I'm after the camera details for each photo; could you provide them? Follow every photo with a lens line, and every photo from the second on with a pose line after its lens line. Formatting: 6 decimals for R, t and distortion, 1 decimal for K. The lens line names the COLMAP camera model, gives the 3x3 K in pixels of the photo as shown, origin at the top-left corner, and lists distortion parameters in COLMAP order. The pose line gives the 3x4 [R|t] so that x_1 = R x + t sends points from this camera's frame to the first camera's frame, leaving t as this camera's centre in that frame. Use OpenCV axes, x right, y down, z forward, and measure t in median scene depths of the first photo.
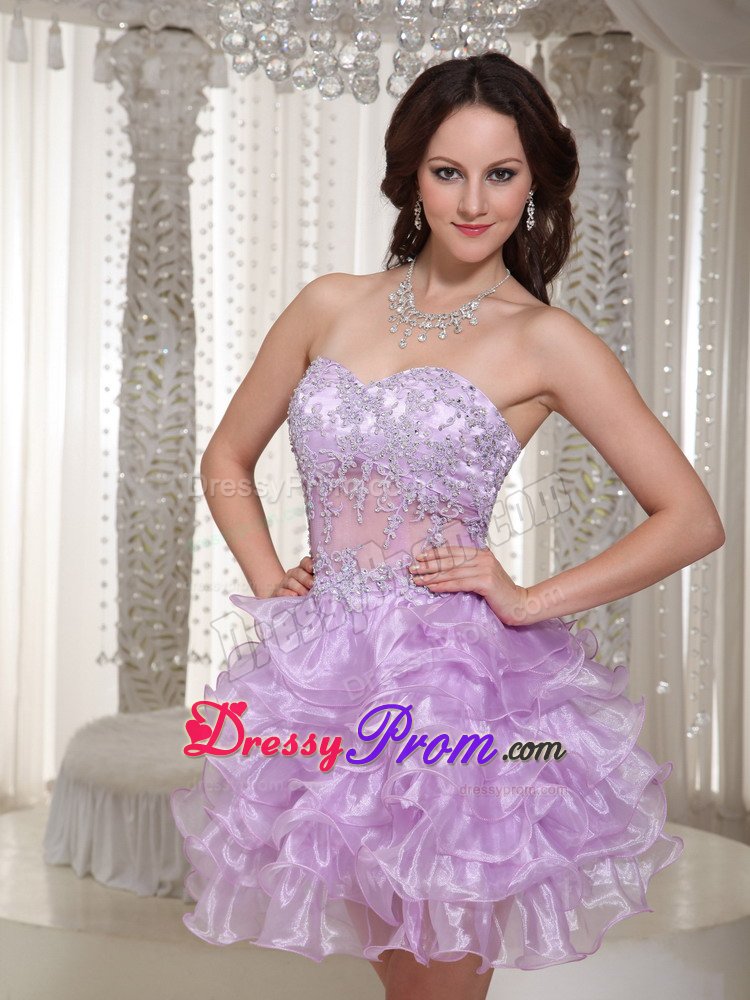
lens RADIAL K [[2467.3, 0, 379.8], [0, 2467.3, 494.2], [0, 0, 1]] dist [0.162776, 0.000000]
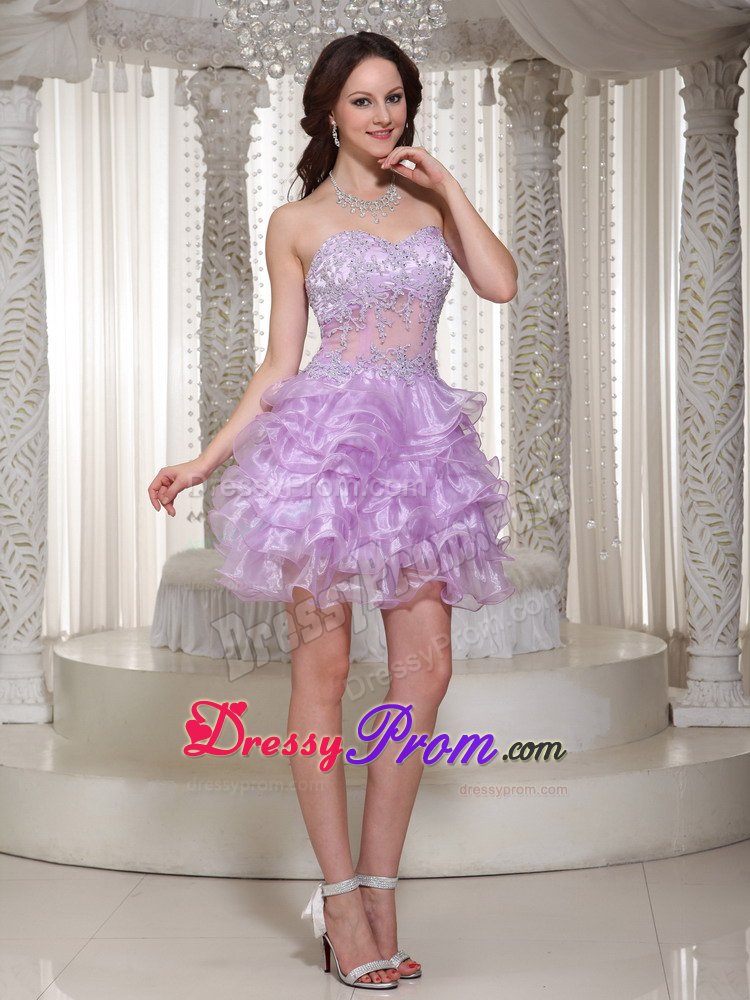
lens RADIAL K [[2062.2, 0, 384.0], [0, 2062.2, 552.0], [0, 0, 1]] dist [-0.075921, 0.000000]
pose [[0.998896, -0.025425, -0.039508, 0.042951], [0.026135, 0.999504, 0.017549, 0.069954], [0.039043, -0.018562, 0.999065, -0.169747]]
